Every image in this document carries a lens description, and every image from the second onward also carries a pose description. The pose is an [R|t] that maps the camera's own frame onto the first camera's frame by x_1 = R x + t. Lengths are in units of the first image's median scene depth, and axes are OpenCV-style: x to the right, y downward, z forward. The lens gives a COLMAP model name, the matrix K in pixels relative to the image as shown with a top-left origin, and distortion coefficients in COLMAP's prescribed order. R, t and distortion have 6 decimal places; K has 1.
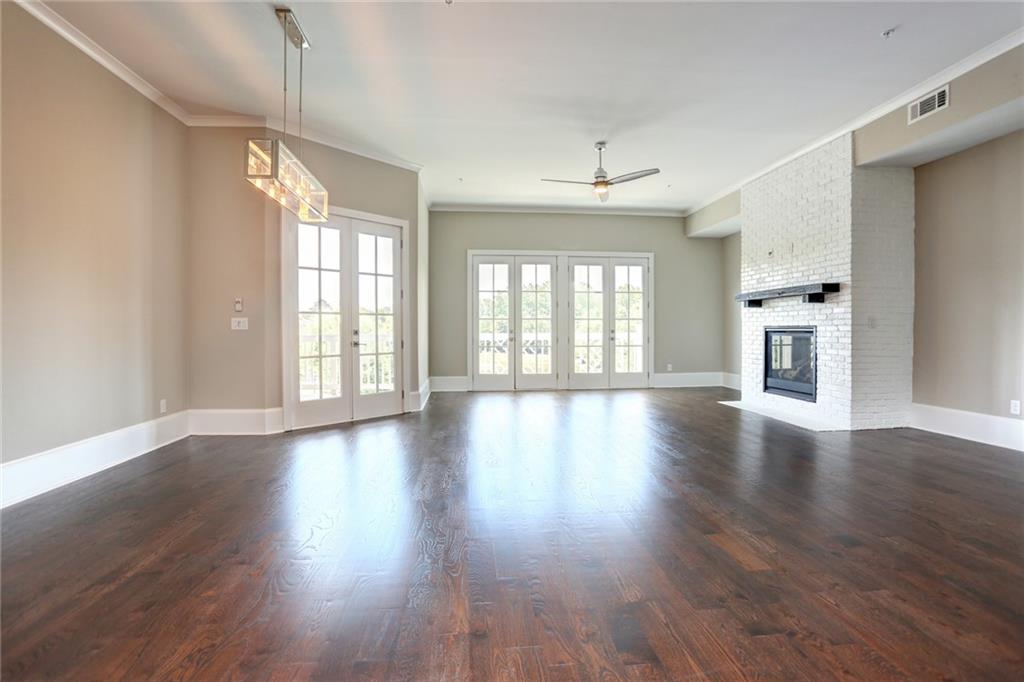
lens RADIAL K [[512.6, 0, 523.1], [0, 512.6, 330.8], [0, 0, 1]] dist [-0.070102, 0.028527]
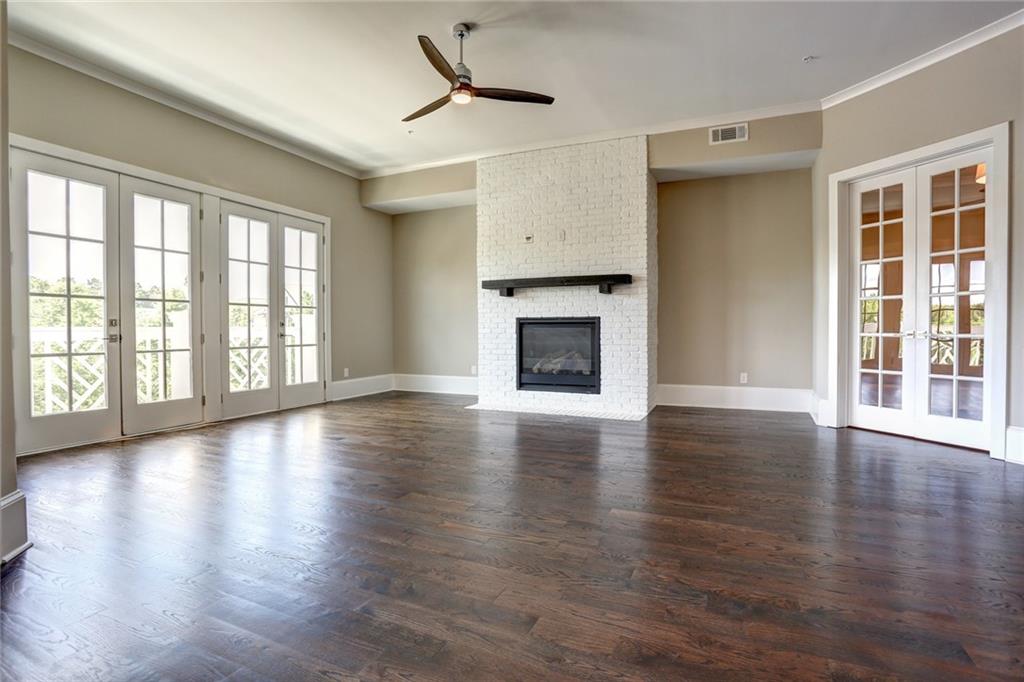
lens RADIAL K [[512.6, 0, 523.1], [0, 512.6, 330.8], [0, 0, 1]] dist [-0.070102, 0.028527]
pose [[0.493660, -0.001222, 0.869654, -0.247032], [0.004807, 0.999988, -0.001323, 0.012108], [-0.869642, 0.004834, 0.493659, 0.411851]]
